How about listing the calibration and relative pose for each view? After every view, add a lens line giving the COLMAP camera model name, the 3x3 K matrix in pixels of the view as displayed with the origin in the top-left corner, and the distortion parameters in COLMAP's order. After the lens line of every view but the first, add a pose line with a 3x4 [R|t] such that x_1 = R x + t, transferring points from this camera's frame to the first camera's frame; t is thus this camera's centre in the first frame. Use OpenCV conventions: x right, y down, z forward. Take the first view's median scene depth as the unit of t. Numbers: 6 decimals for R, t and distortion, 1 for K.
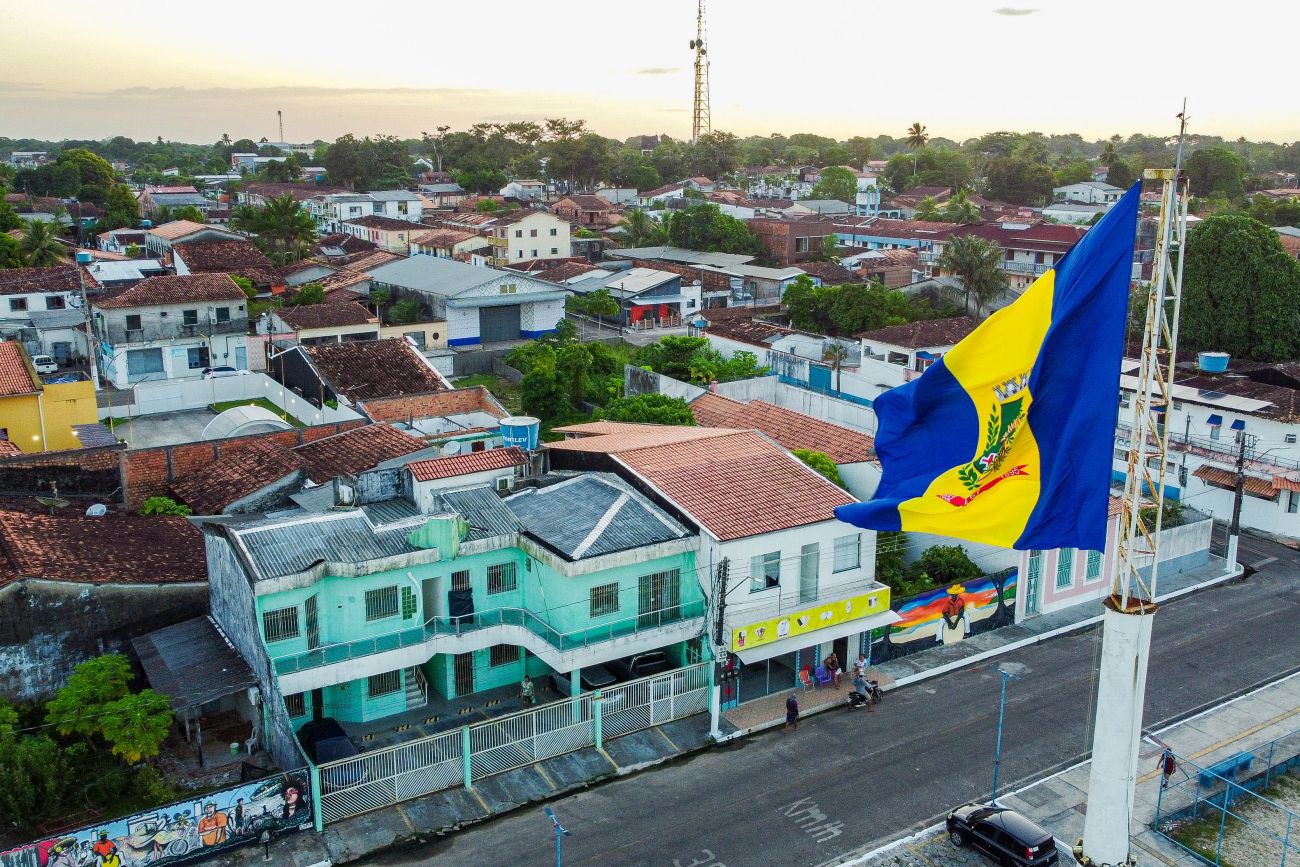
lens RADIAL K [[1183.3, 0, 647.8], [0, 1183.3, 430.6], [0, 0, 1]] dist [-0.007705, 0.000000]
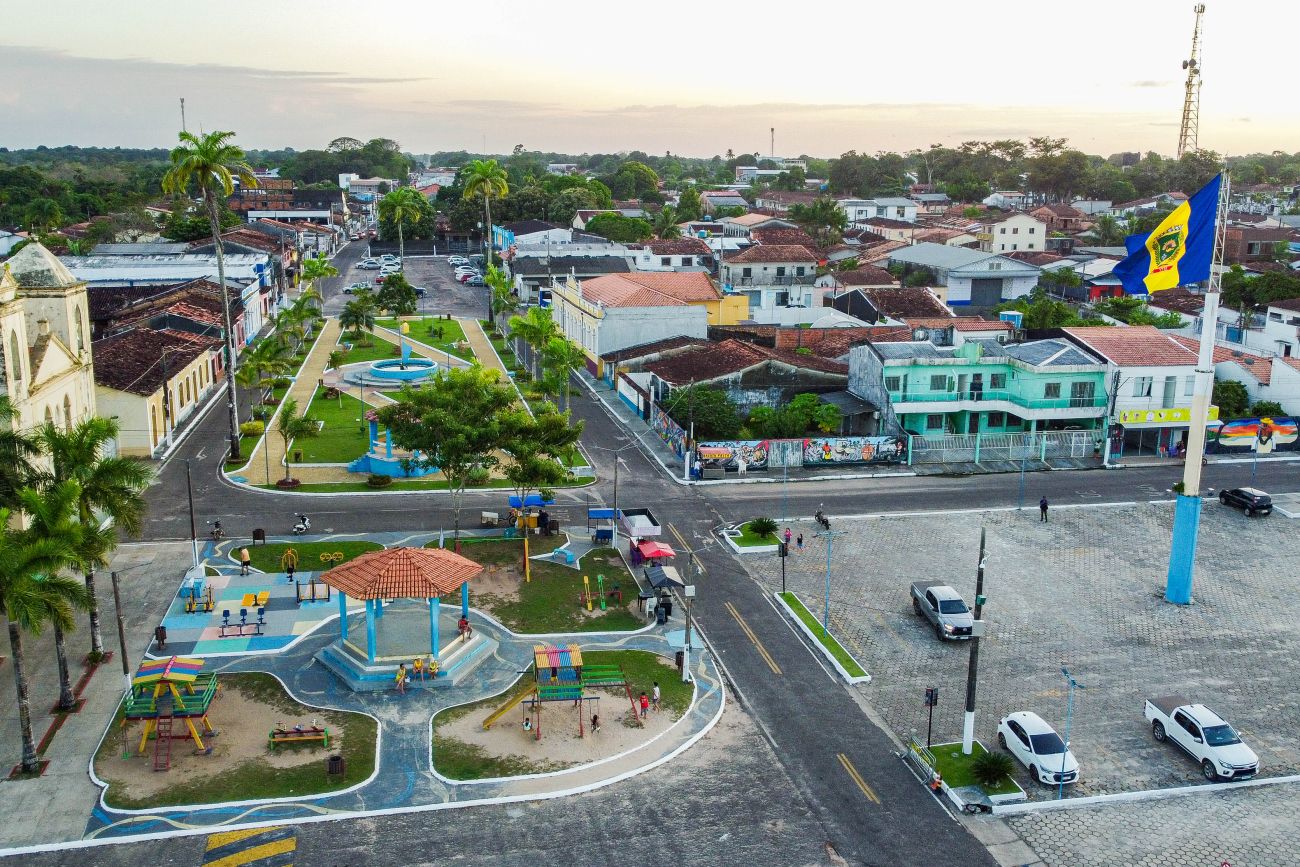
lens RADIAL K [[1183.3, 0, 641.0], [0, 1183.3, 437.2], [0, 0, 1]] dist [-0.007705, 0.000000]
pose [[0.925565, 0.092088, -0.367217, 0.024034], [-0.094589, 0.995453, 0.011223, 0.106094], [0.366581, 0.024347, 0.930068, -0.437419]]
